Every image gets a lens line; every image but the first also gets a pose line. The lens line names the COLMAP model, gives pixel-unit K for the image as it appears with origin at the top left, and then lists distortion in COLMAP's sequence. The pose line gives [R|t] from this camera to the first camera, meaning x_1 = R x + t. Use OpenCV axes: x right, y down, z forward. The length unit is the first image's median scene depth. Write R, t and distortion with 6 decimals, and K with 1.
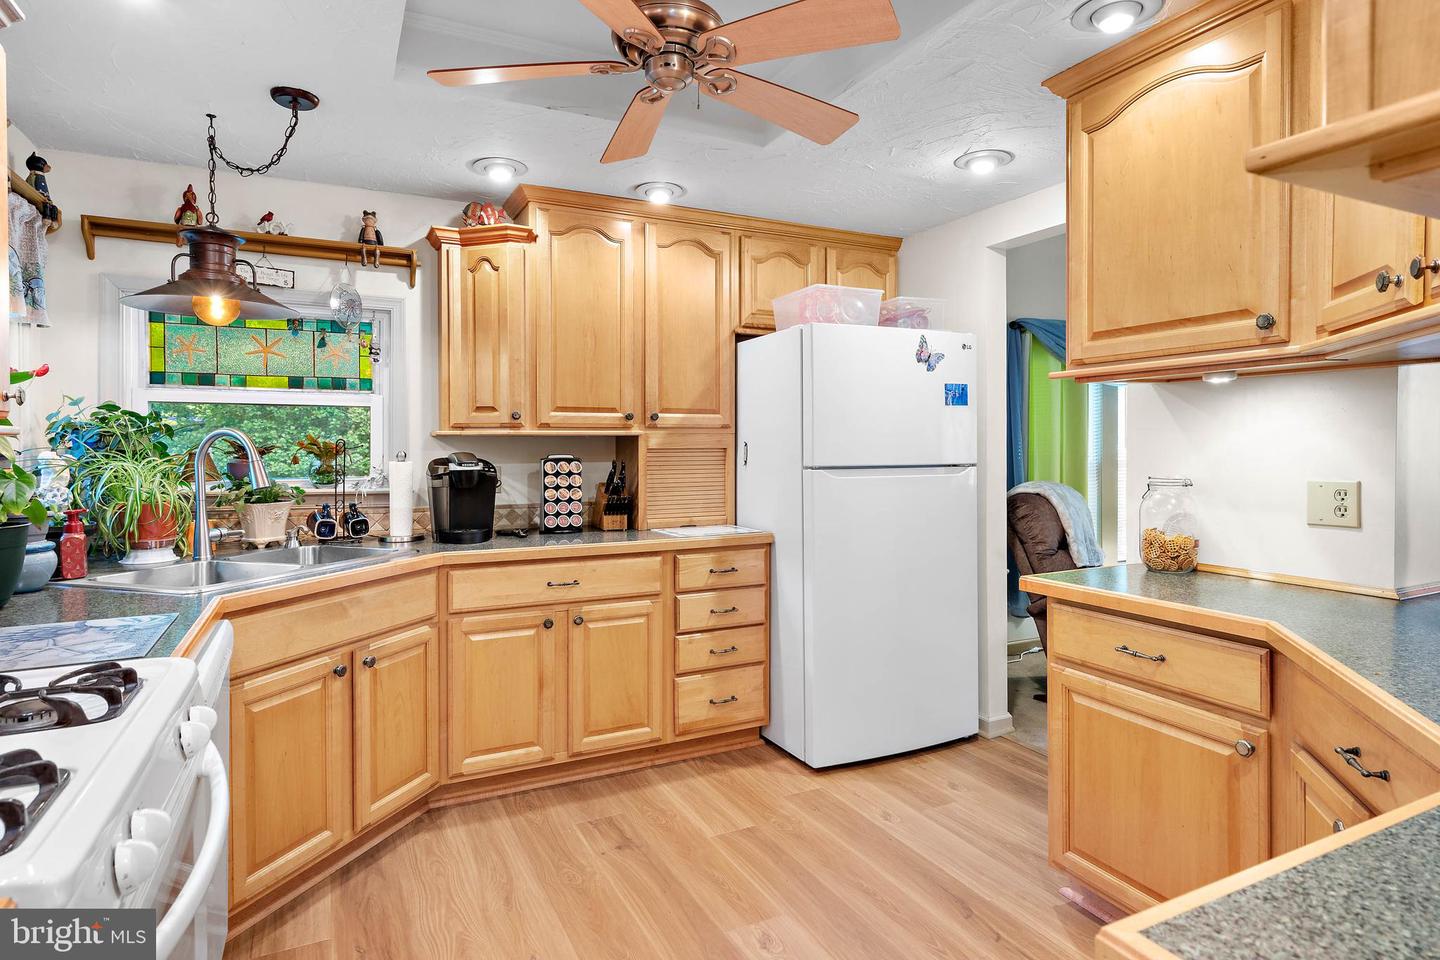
lens RADIAL K [[776.1, 0, 709.2], [0, 776.1, 457.9], [0, 0, 1]] dist [0.009716, -0.000029]
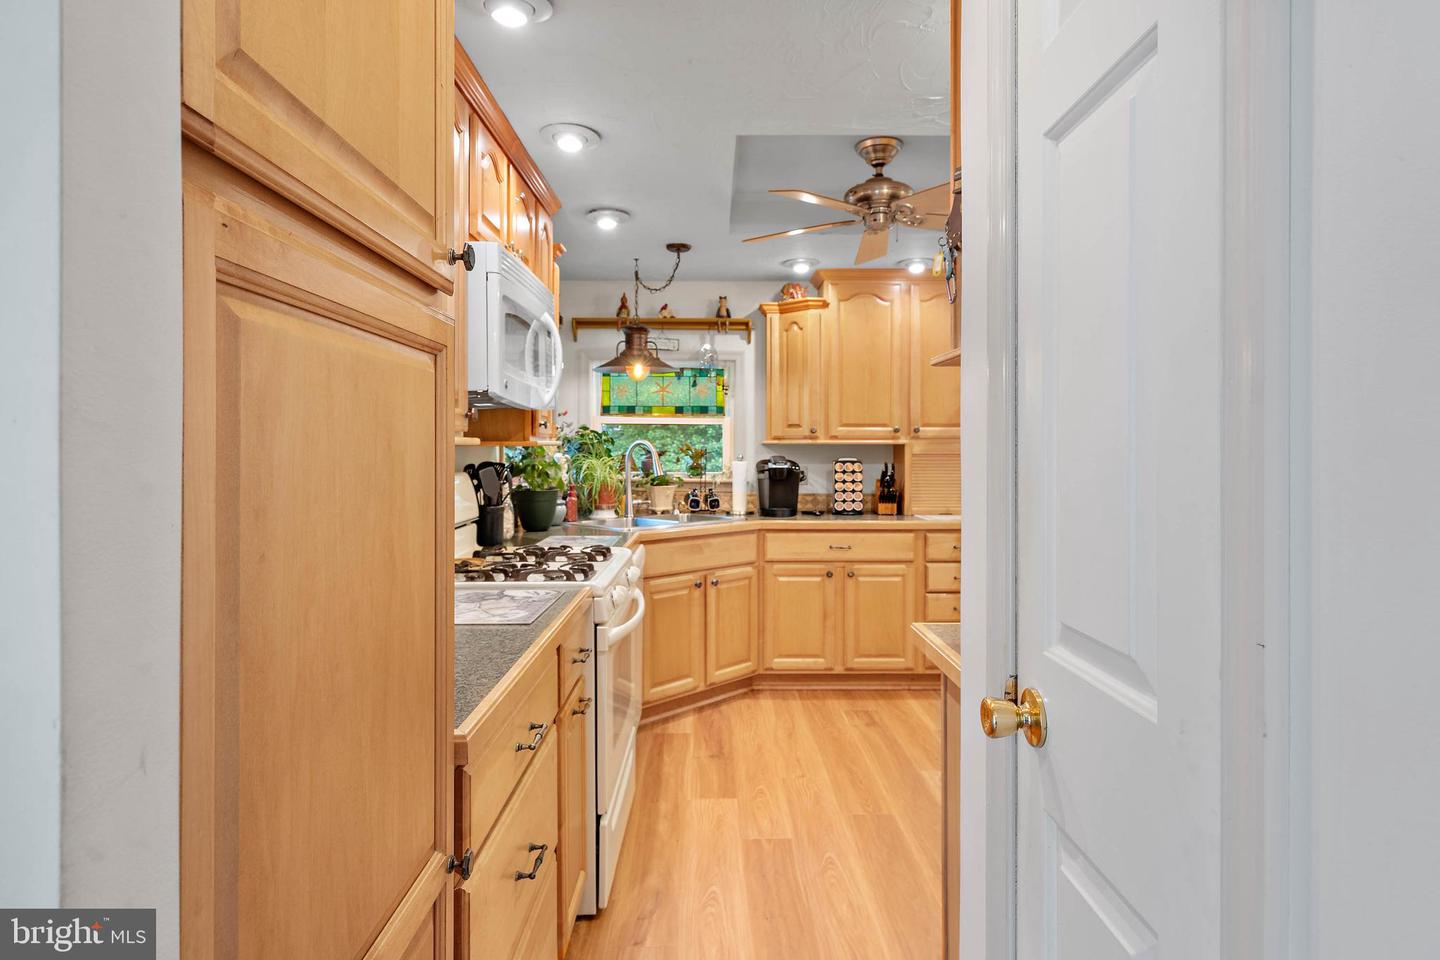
lens RADIAL K [[776.1, 0, 719.2], [0, 776.1, 472.3], [0, 0, 1]] dist [0.009716, -0.000029]
pose [[0.901742, 0.016804, -0.431948, 0.231548], [-0.011254, 0.999818, 0.015403, 0.003194], [0.432128, -0.009028, 0.901767, -0.397036]]
